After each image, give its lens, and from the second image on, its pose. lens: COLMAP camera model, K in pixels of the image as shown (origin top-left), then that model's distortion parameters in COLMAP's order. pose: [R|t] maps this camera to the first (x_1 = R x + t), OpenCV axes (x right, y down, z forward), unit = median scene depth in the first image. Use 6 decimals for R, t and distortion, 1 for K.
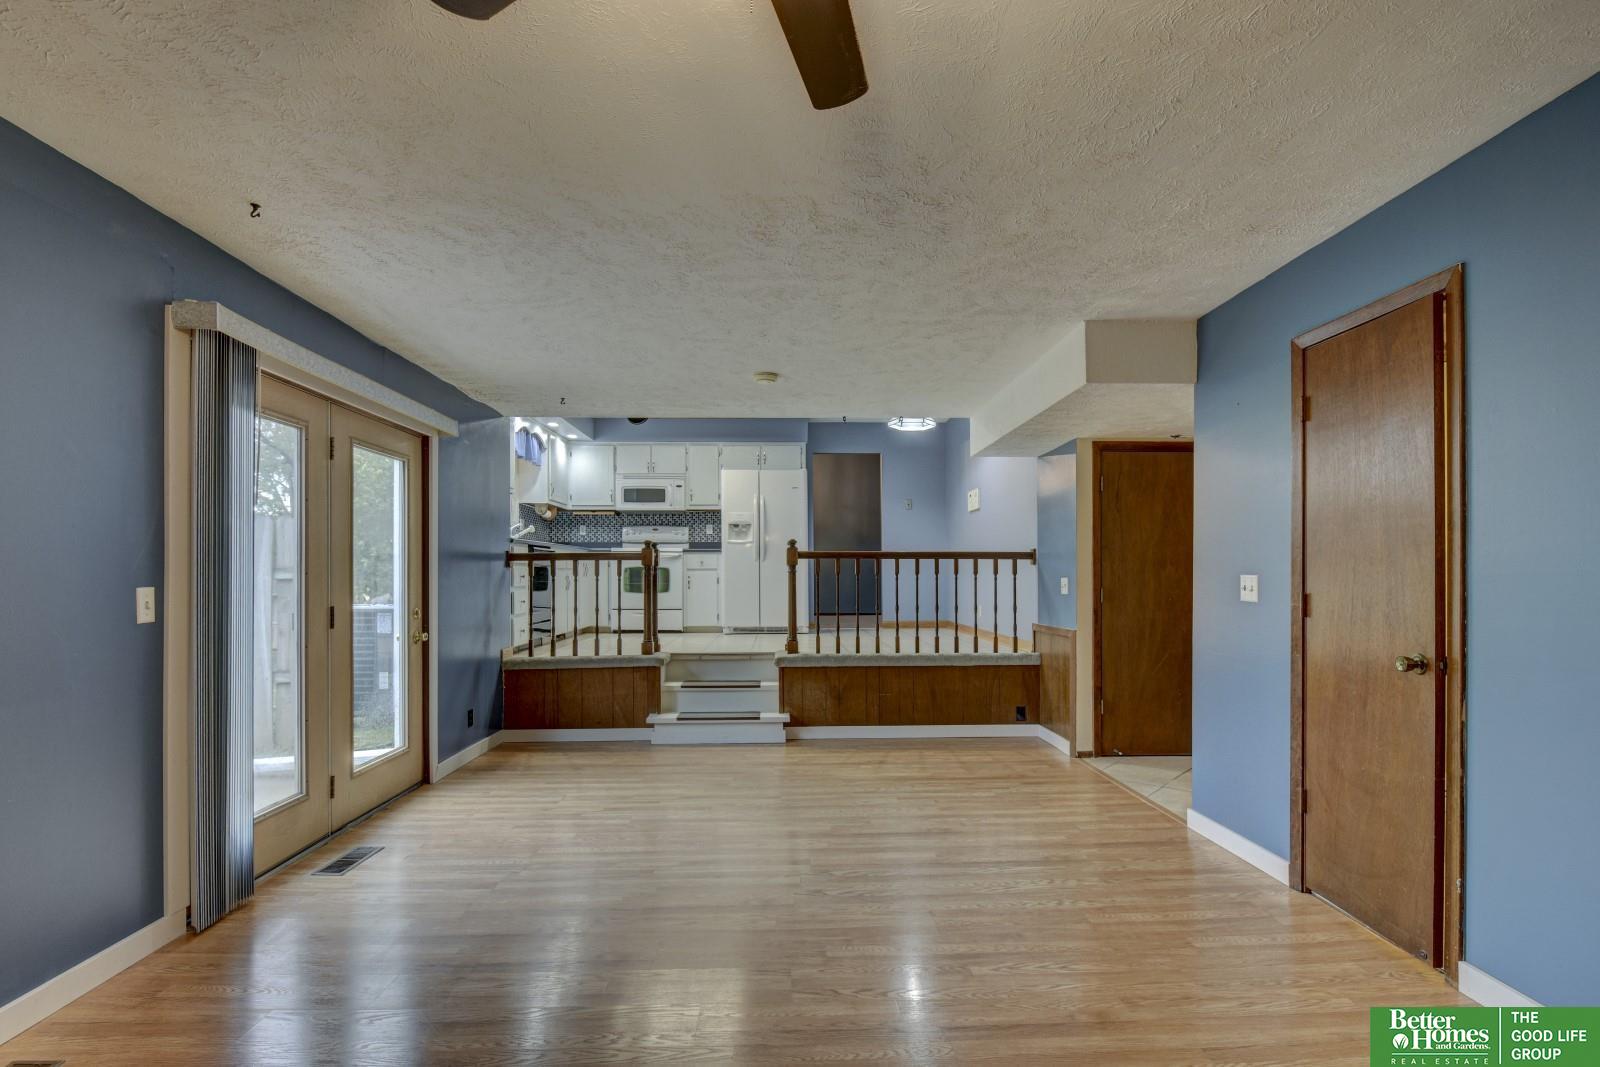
lens RADIAL K [[773.6, 0, 800.8], [0, 773.6, 548.7], [0, 0, 1]] dist [0.021878, -0.011476]
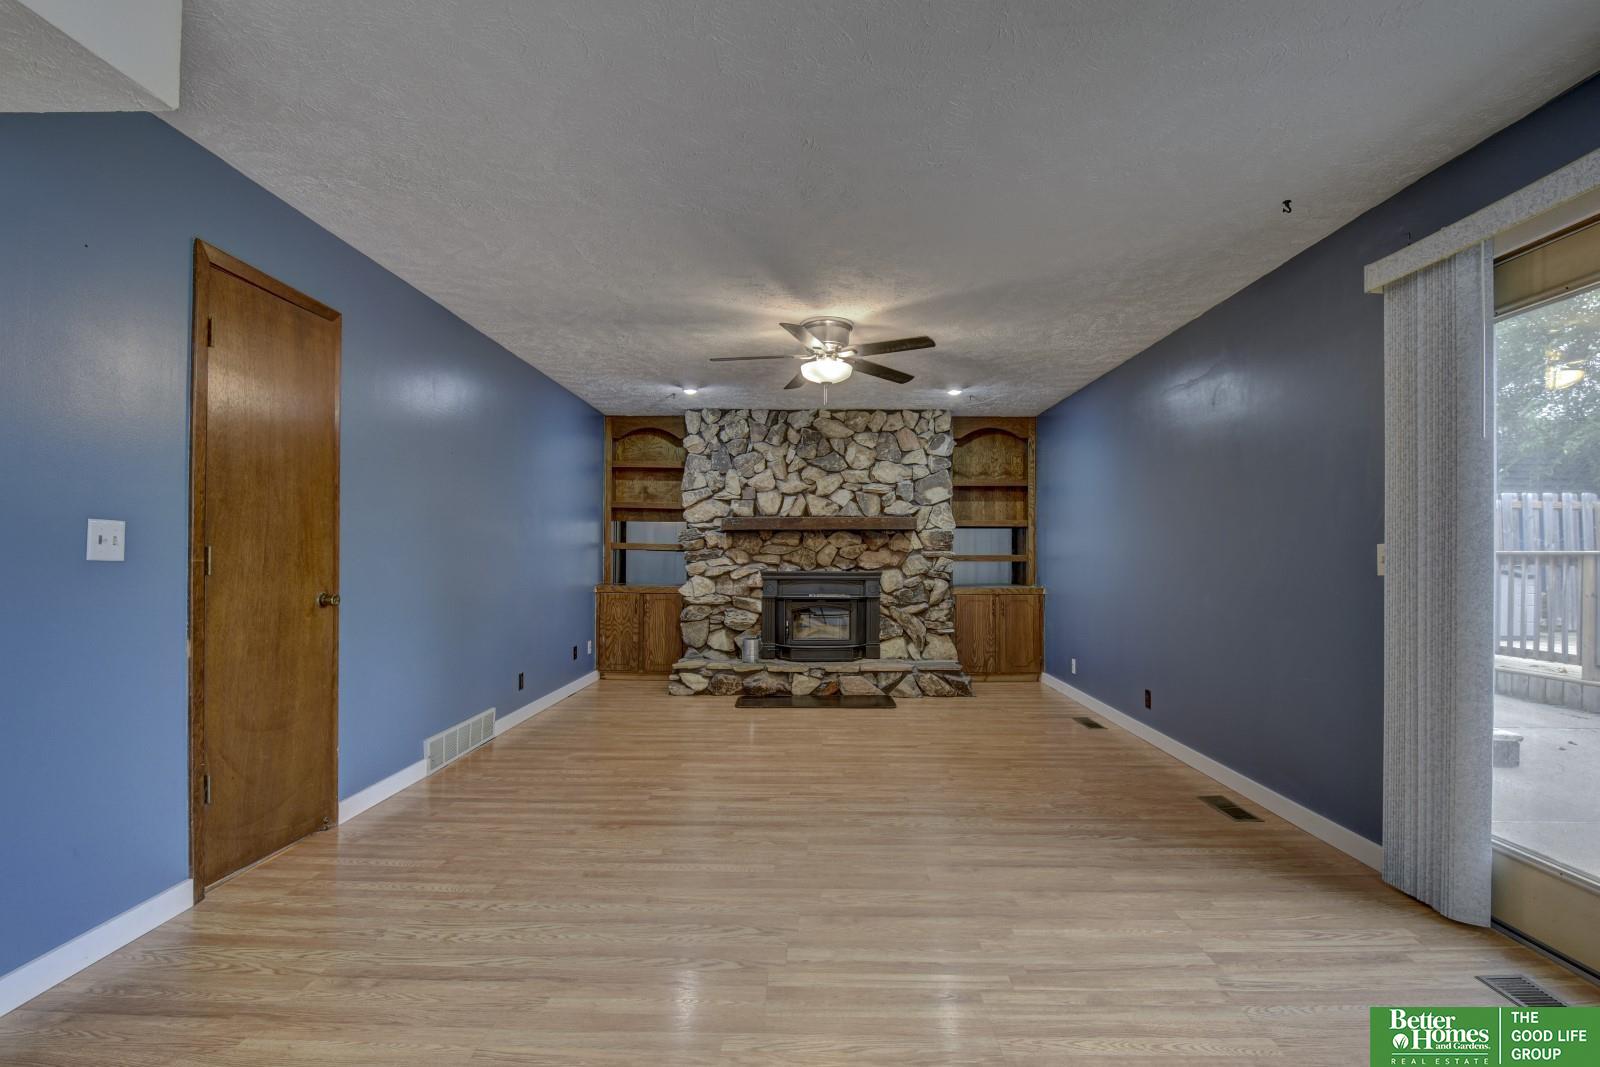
lens RADIAL K [[755.9, 0, 811.3], [0, 755.9, 561.9], [0, 0, 1]] dist [0.001938, -0.001017]
pose [[-0.999433, -0.004564, 0.033353, -0.025189], [-0.005502, 0.999591, -0.028064, 0.050034], [-0.033211, -0.028232, -0.999050, 0.970077]]
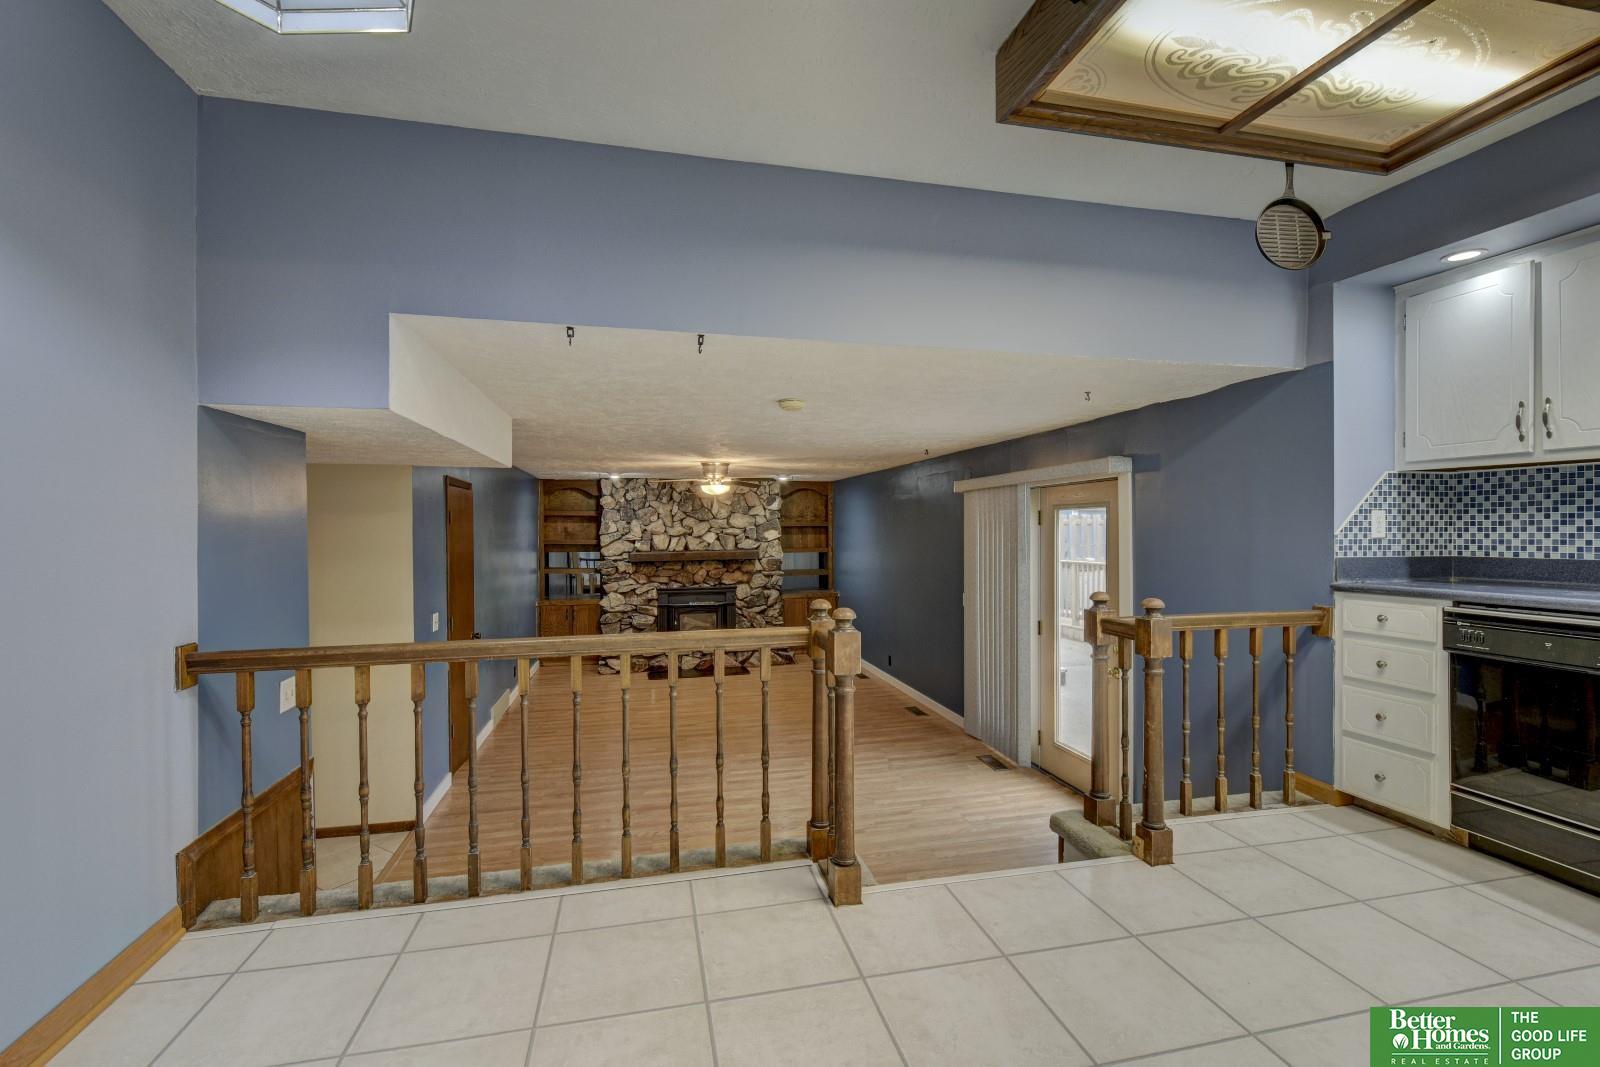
lens RADIAL K [[711.3, 0, 807.5], [0, 711.3, 538.2], [0, 0, 1]] dist [0.000745, -0.000176]
pose [[-0.979343, 0.008100, -0.202046, 0.085026], [0.014029, 0.999511, -0.027931, -0.035613], [0.201721, -0.030189, -0.978978, 1.508528]]
